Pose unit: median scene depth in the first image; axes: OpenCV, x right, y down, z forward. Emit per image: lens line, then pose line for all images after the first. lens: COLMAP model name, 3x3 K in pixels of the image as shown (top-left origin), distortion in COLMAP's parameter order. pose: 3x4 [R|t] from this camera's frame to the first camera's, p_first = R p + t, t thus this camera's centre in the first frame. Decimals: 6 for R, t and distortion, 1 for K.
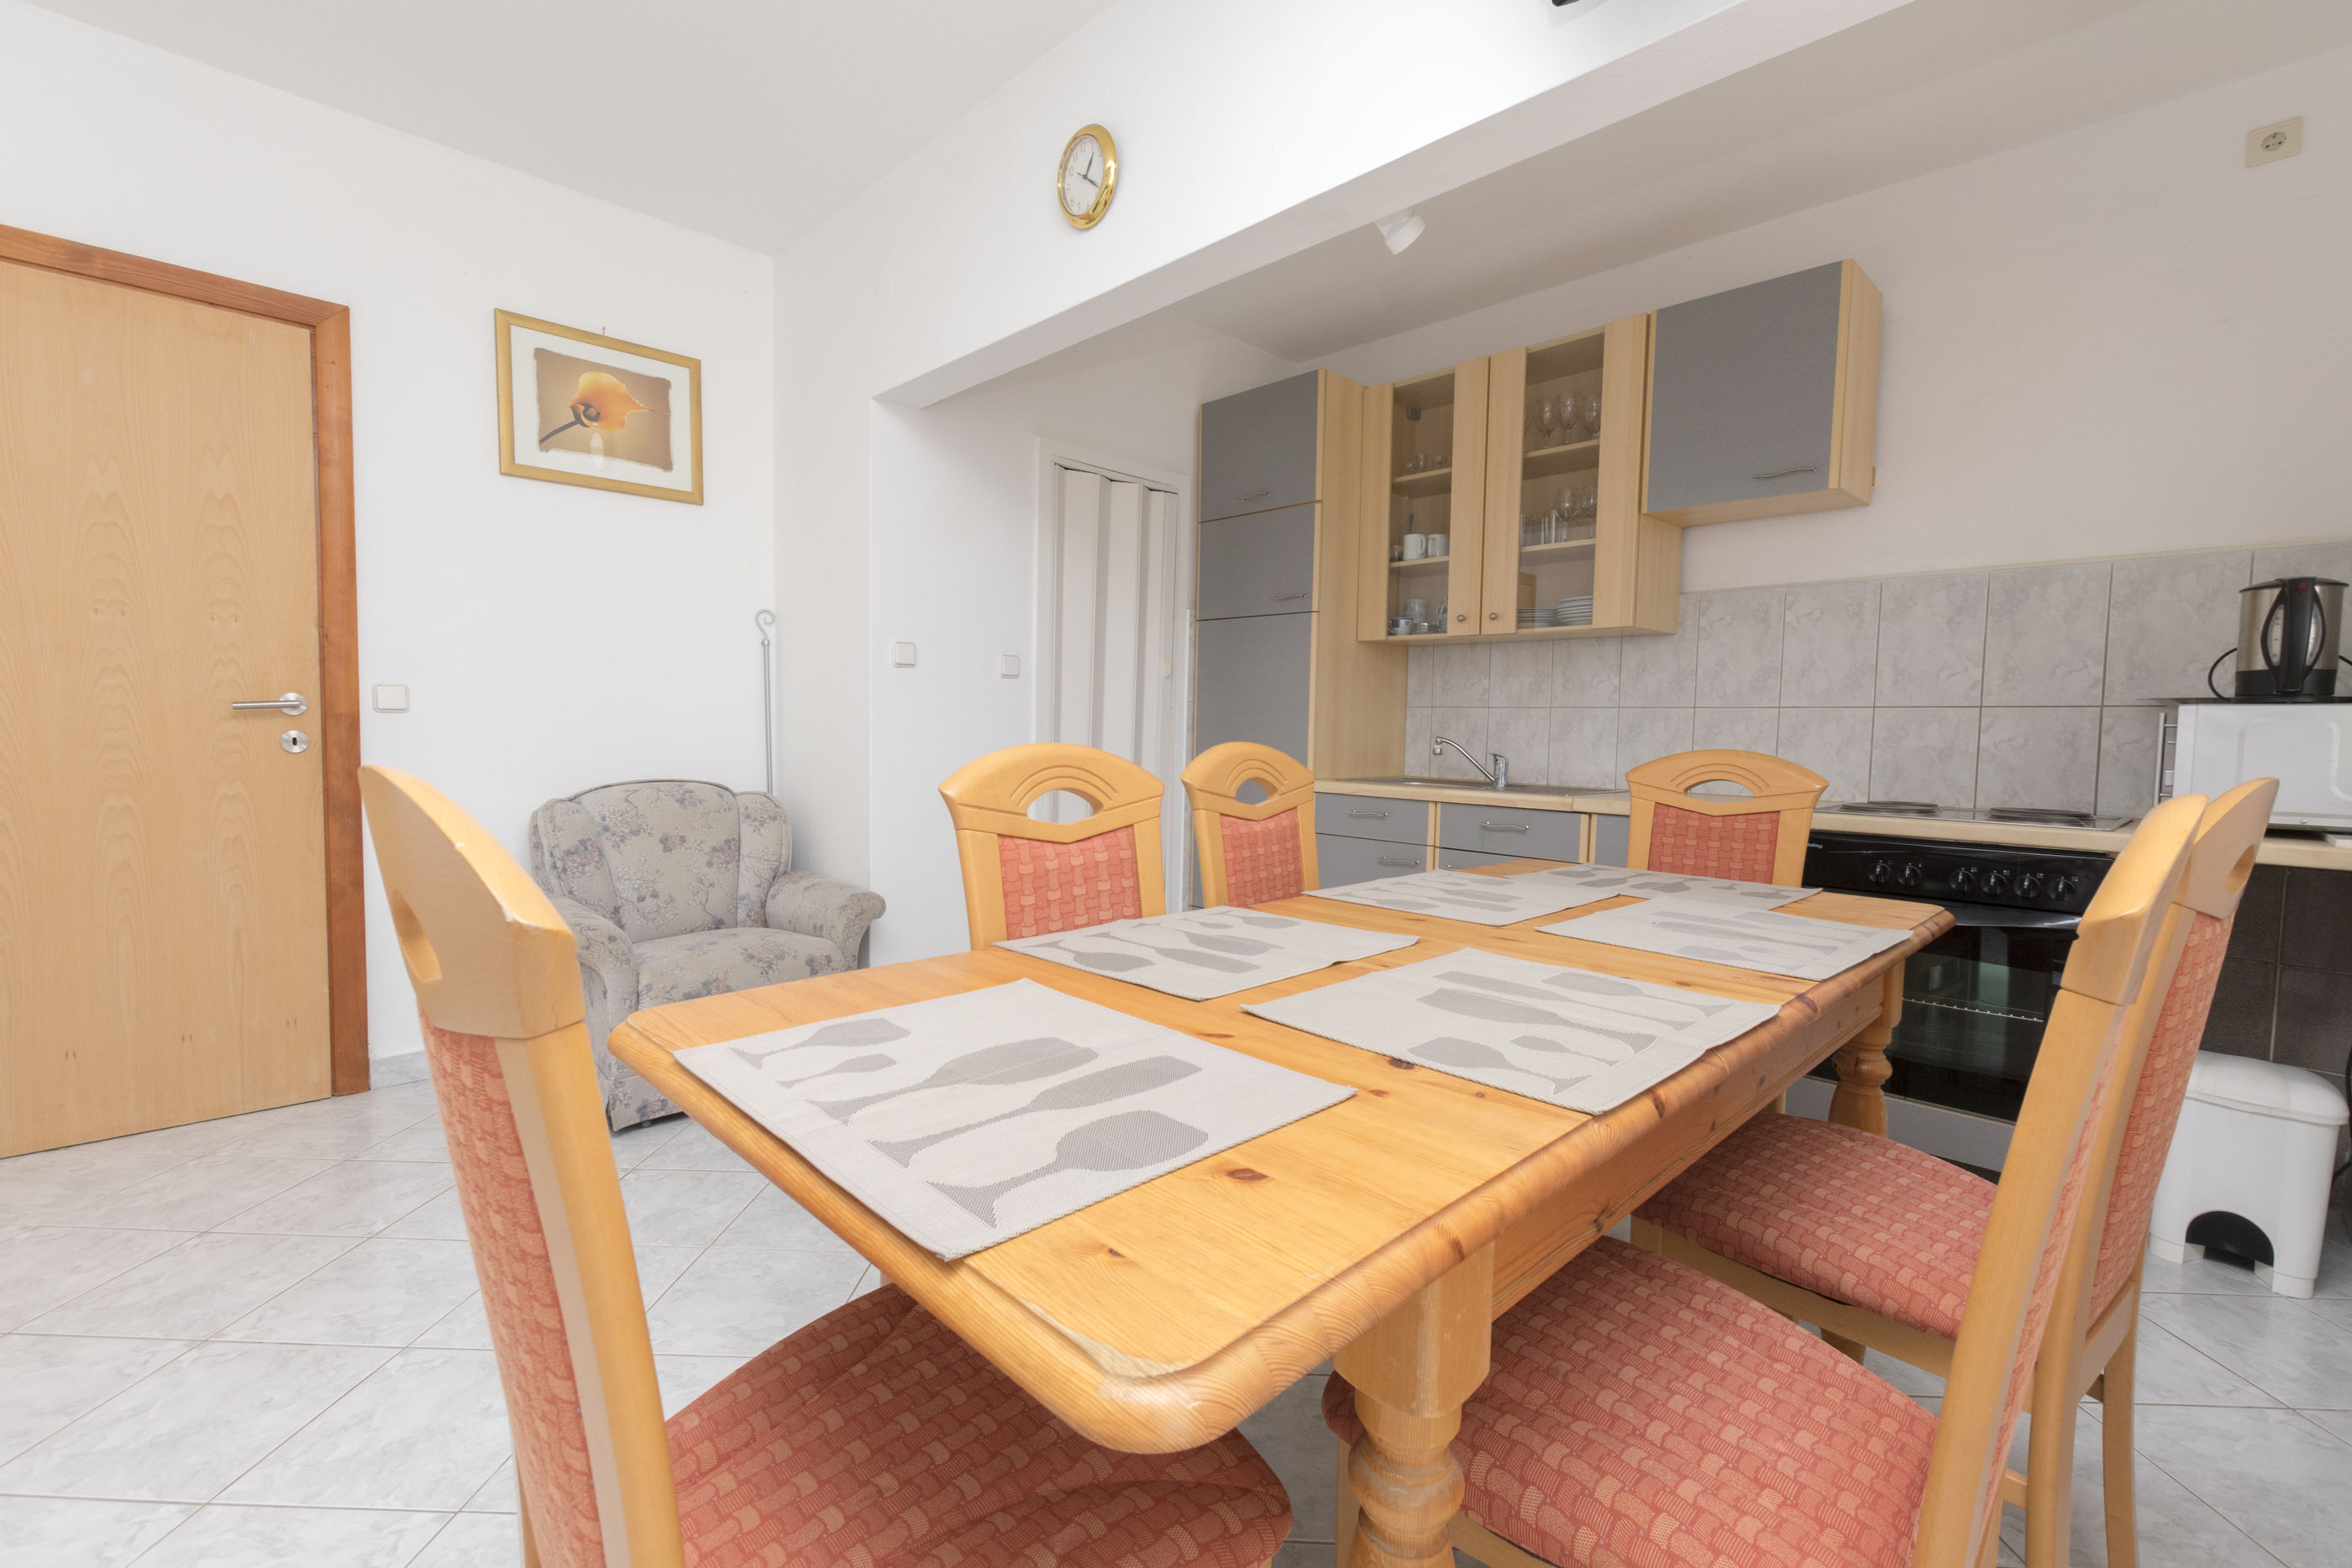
lens RADIAL K [[1014.2, 0, 1171.1], [0, 1014.2, 786.0], [0, 0, 1]] dist [0.003605, -0.001825]
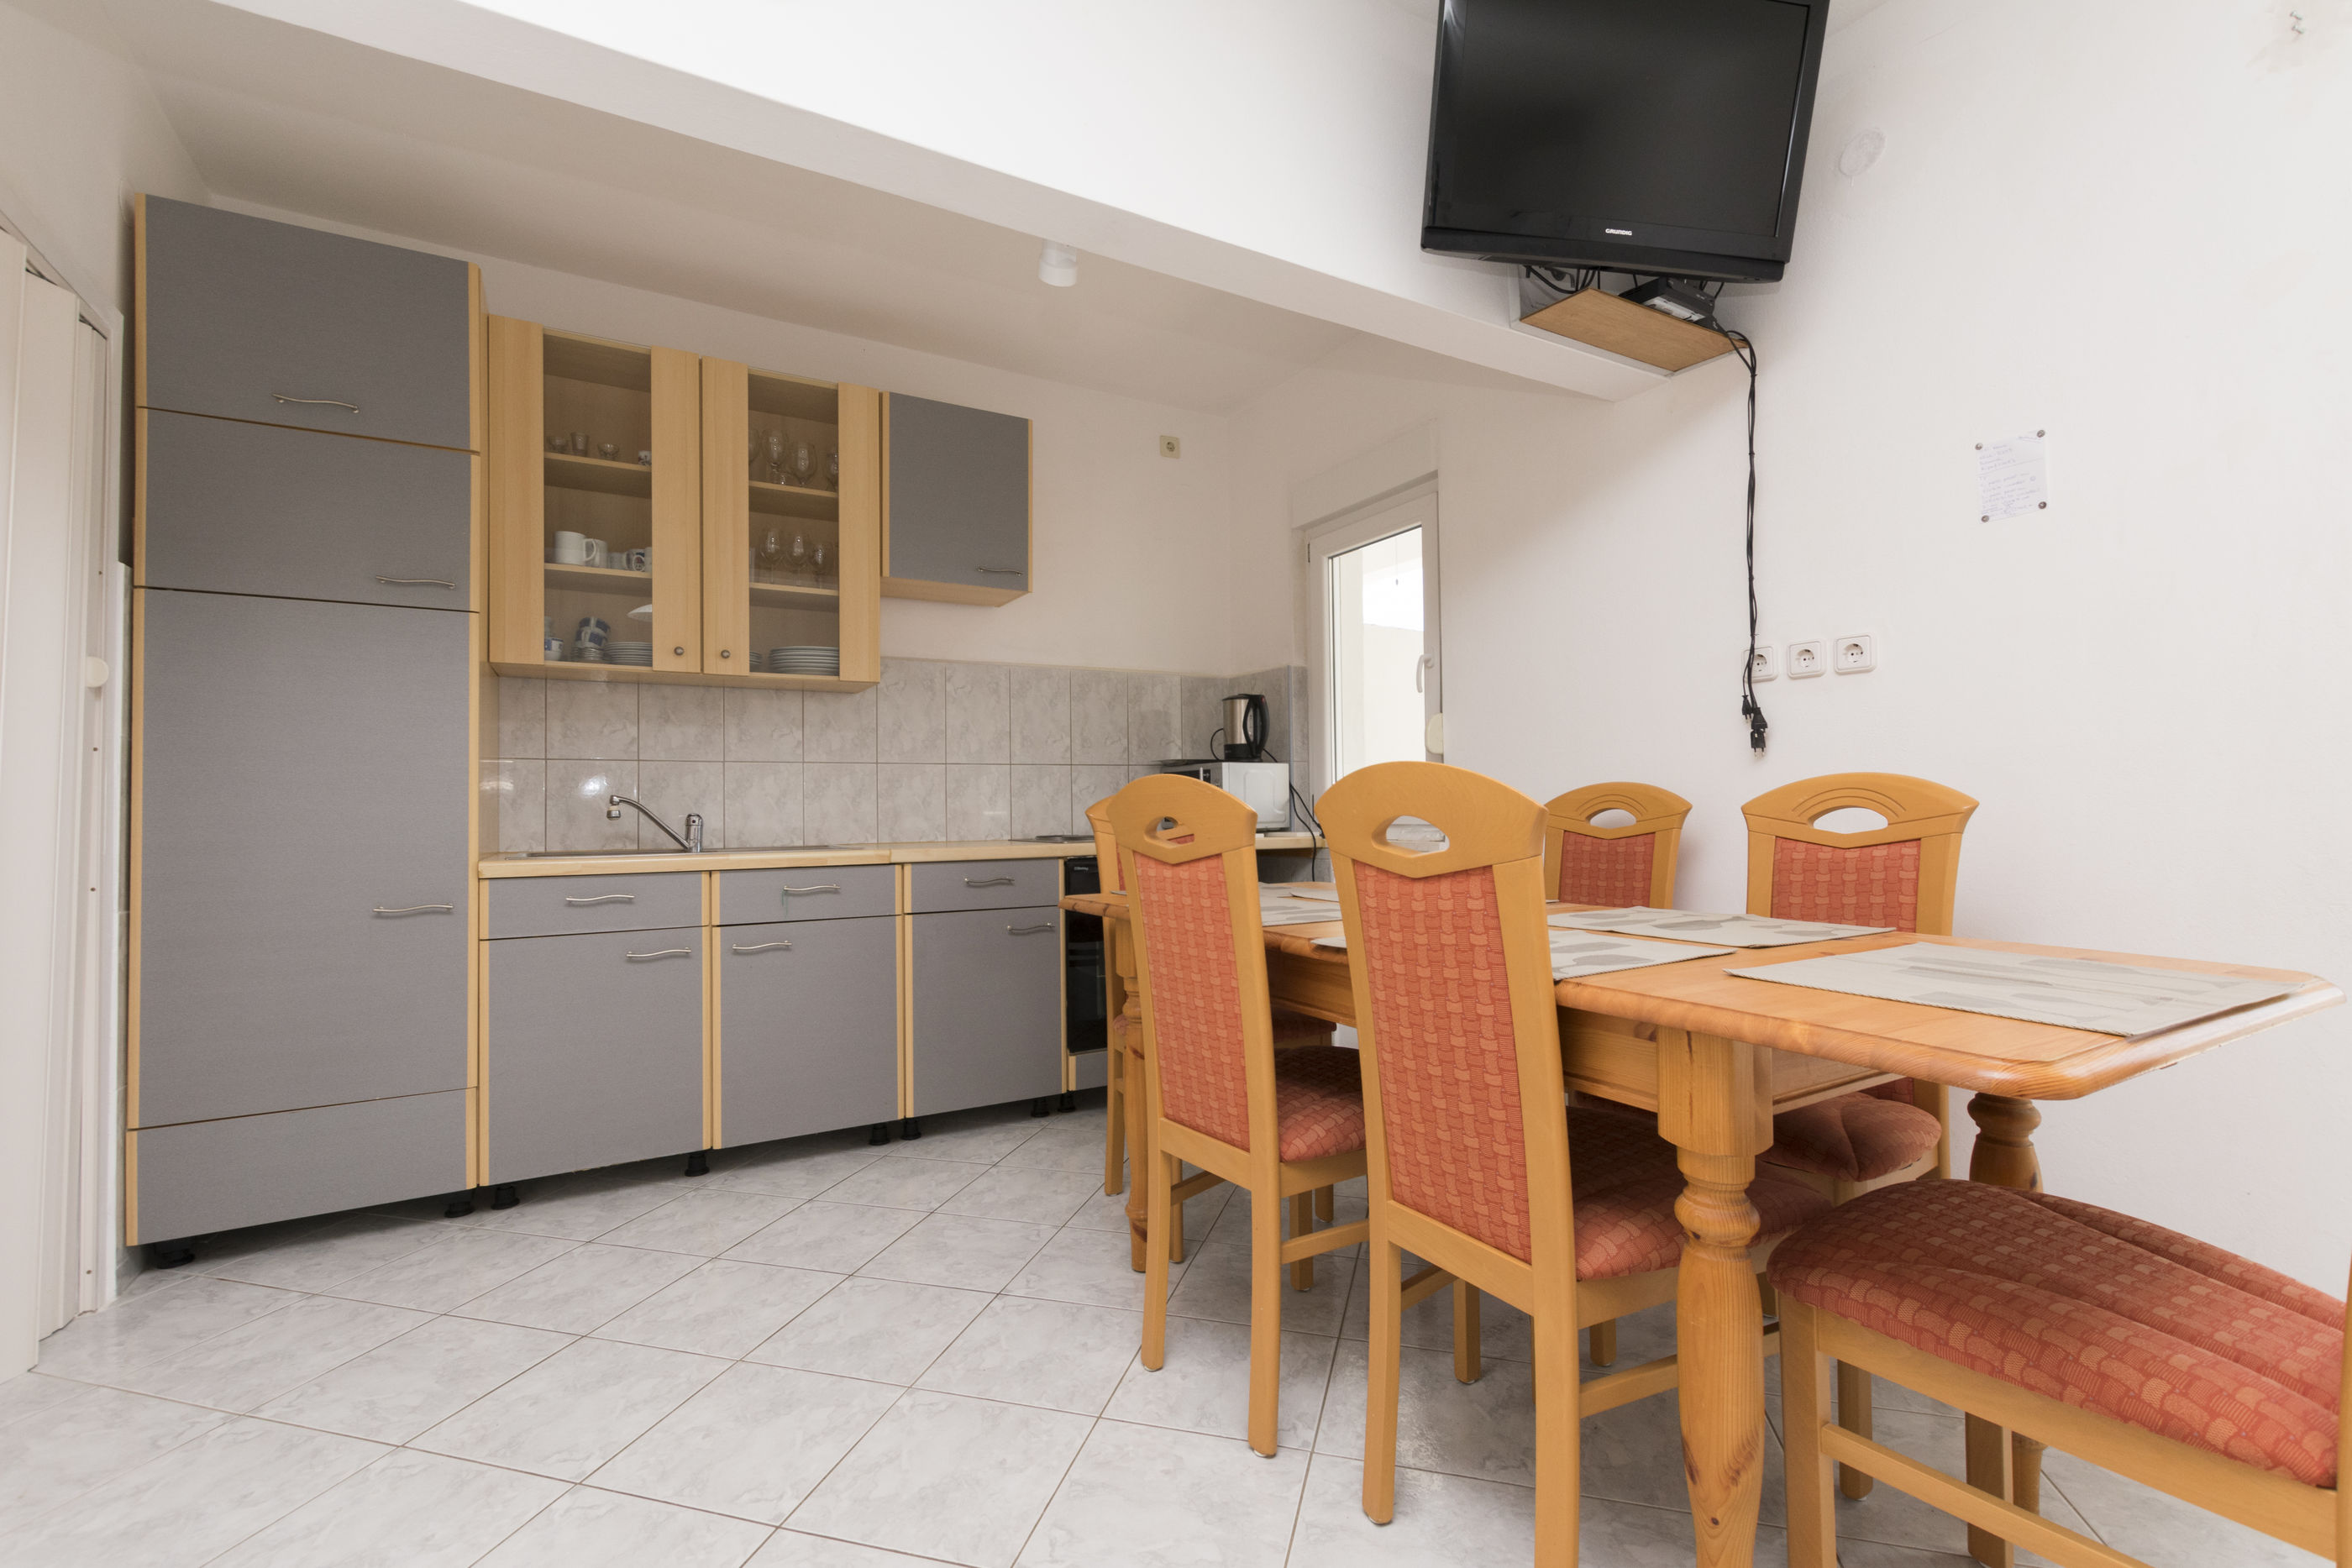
lens RADIAL K [[1014.2, 0, 1171.1], [0, 1014.2, 786.0], [0, 0, 1]] dist [0.003605, -0.001825]
pose [[0.244225, -0.000520, 0.969719, -0.468677], [0.074930, 0.997020, -0.018336, -0.010770], [-0.966819, 0.077139, 0.243536, 0.461445]]
